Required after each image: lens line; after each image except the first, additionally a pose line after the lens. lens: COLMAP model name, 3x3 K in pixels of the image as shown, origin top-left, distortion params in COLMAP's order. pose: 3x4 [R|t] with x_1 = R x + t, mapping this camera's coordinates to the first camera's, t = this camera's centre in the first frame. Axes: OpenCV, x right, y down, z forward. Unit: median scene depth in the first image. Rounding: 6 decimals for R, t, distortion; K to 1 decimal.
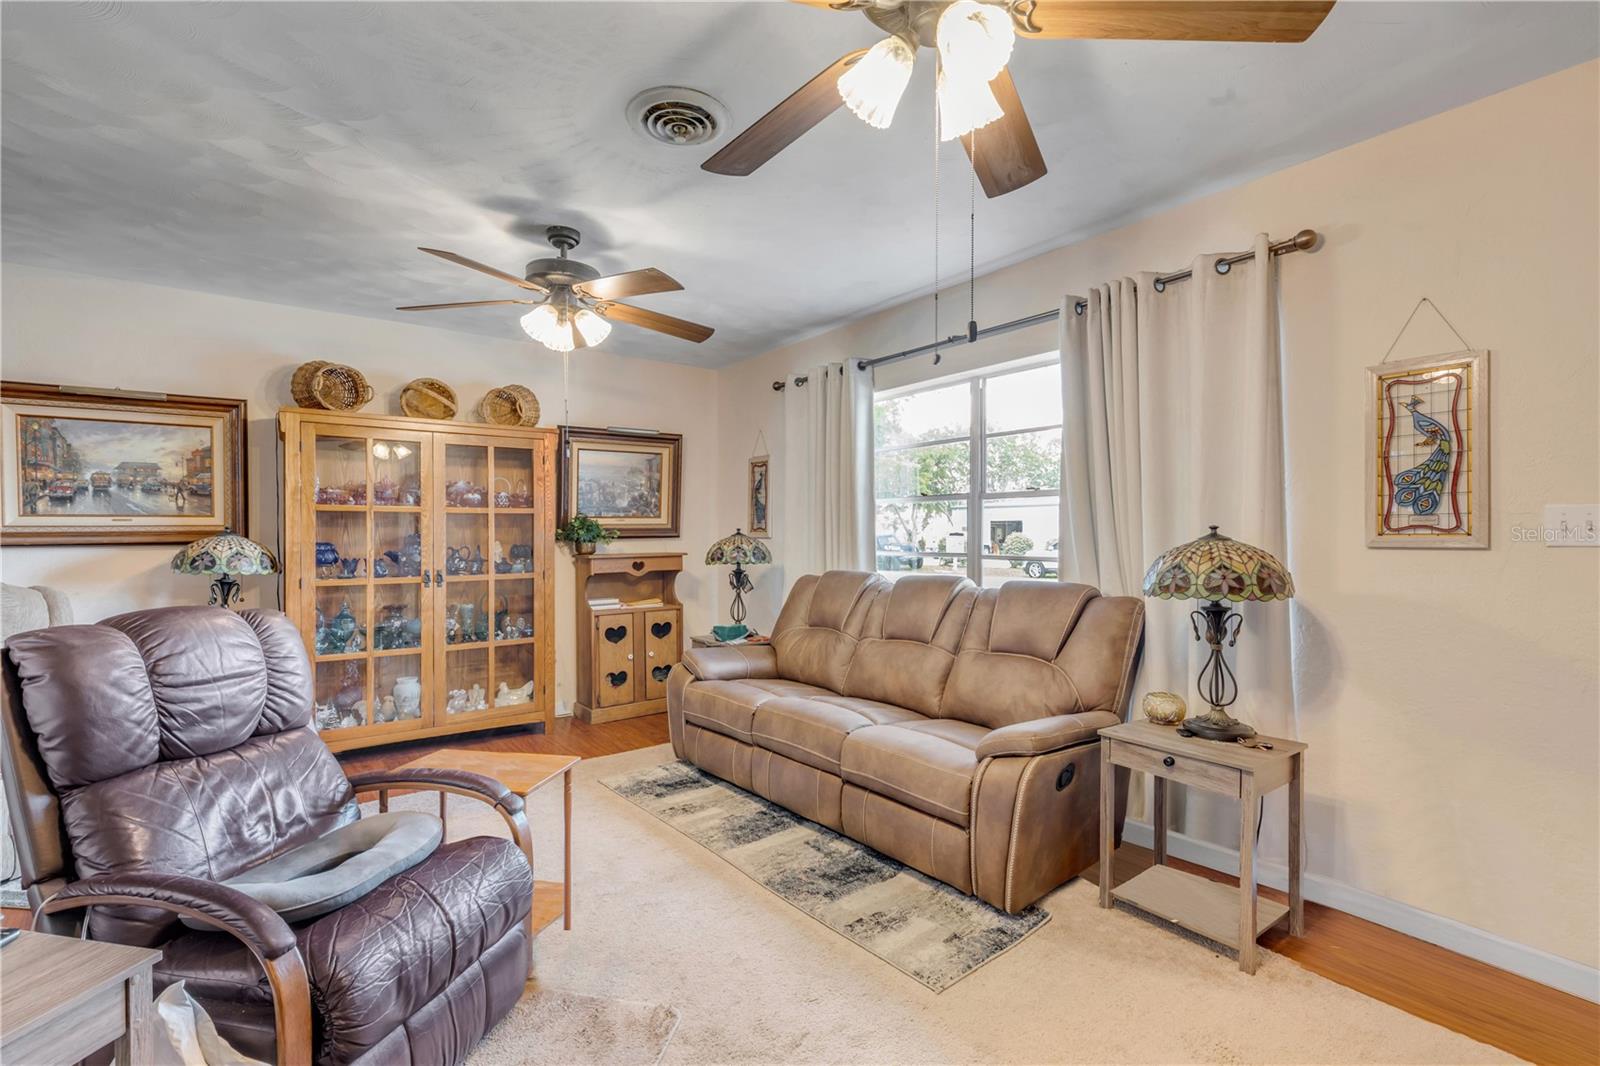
lens RADIAL K [[727.5, 0, 800.6], [0, 727.5, 526.7], [0, 0, 1]] dist [0.012374, -0.001852]
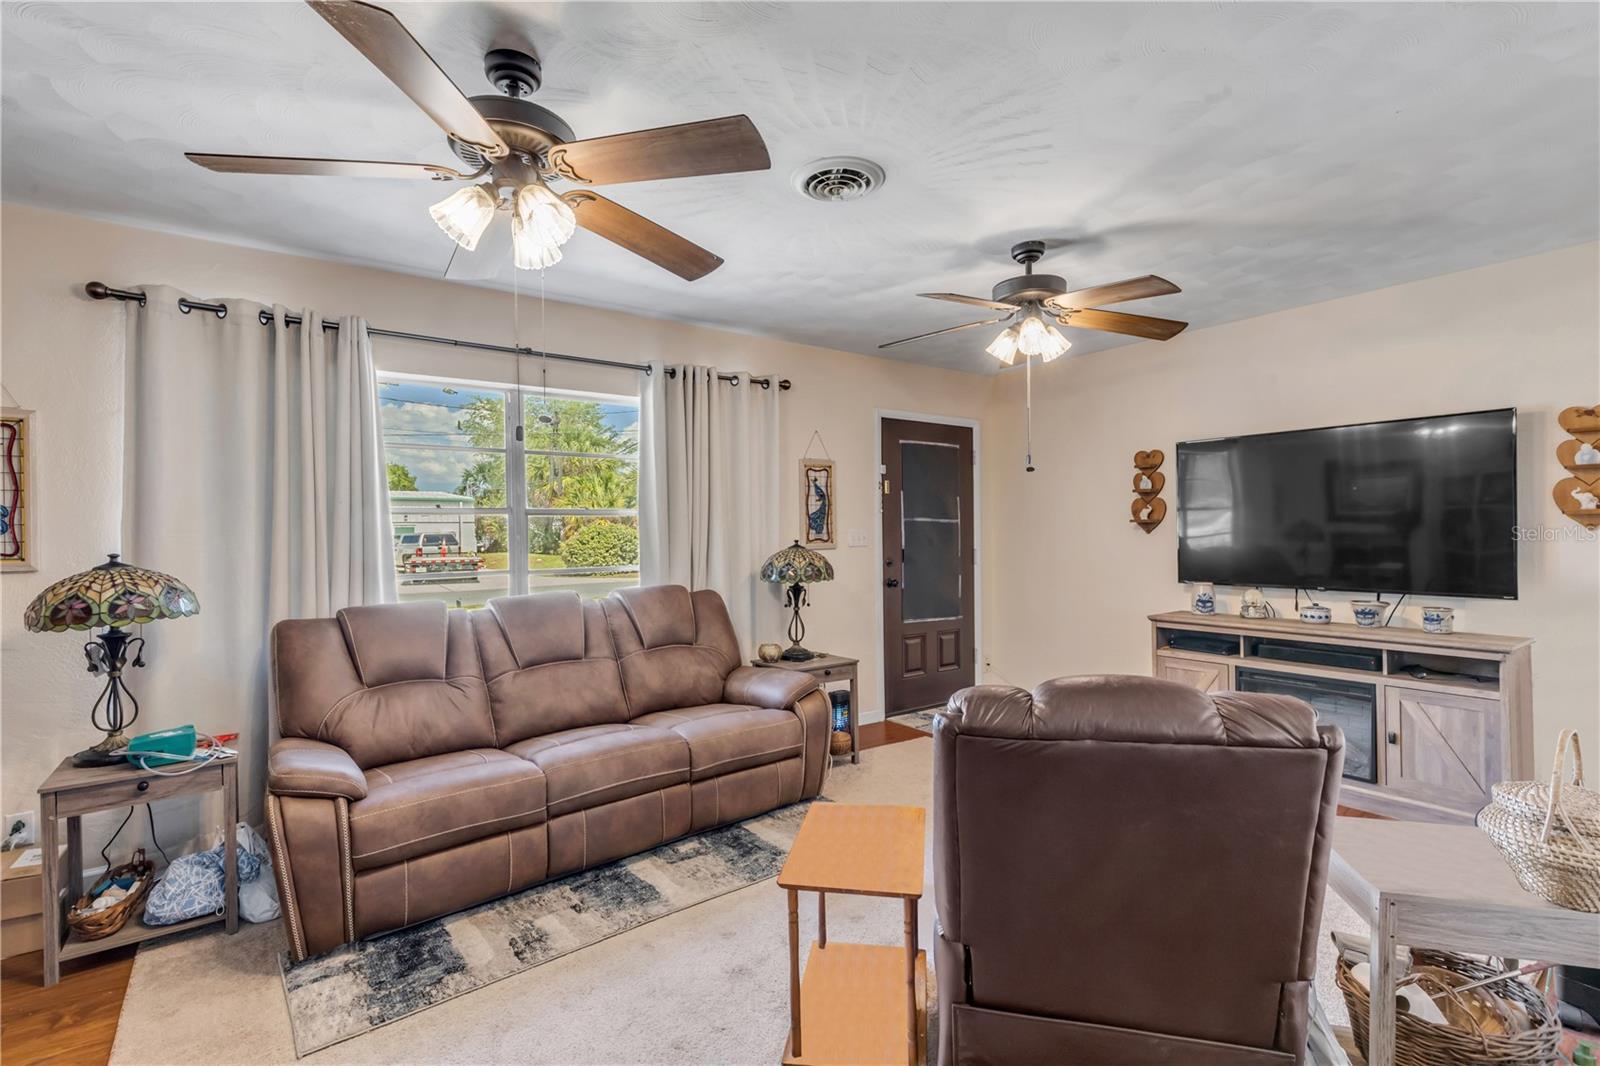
lens RADIAL K [[727.5, 0, 787.2], [0, 727.5, 534.8], [0, 0, 1]] dist [0.012374, -0.001852]
pose [[0.019291, -0.003145, 0.999809, -0.954289], [0.006292, 0.999976, 0.003025, -0.014958], [-0.999794, 0.006233, 0.019310, 0.797559]]
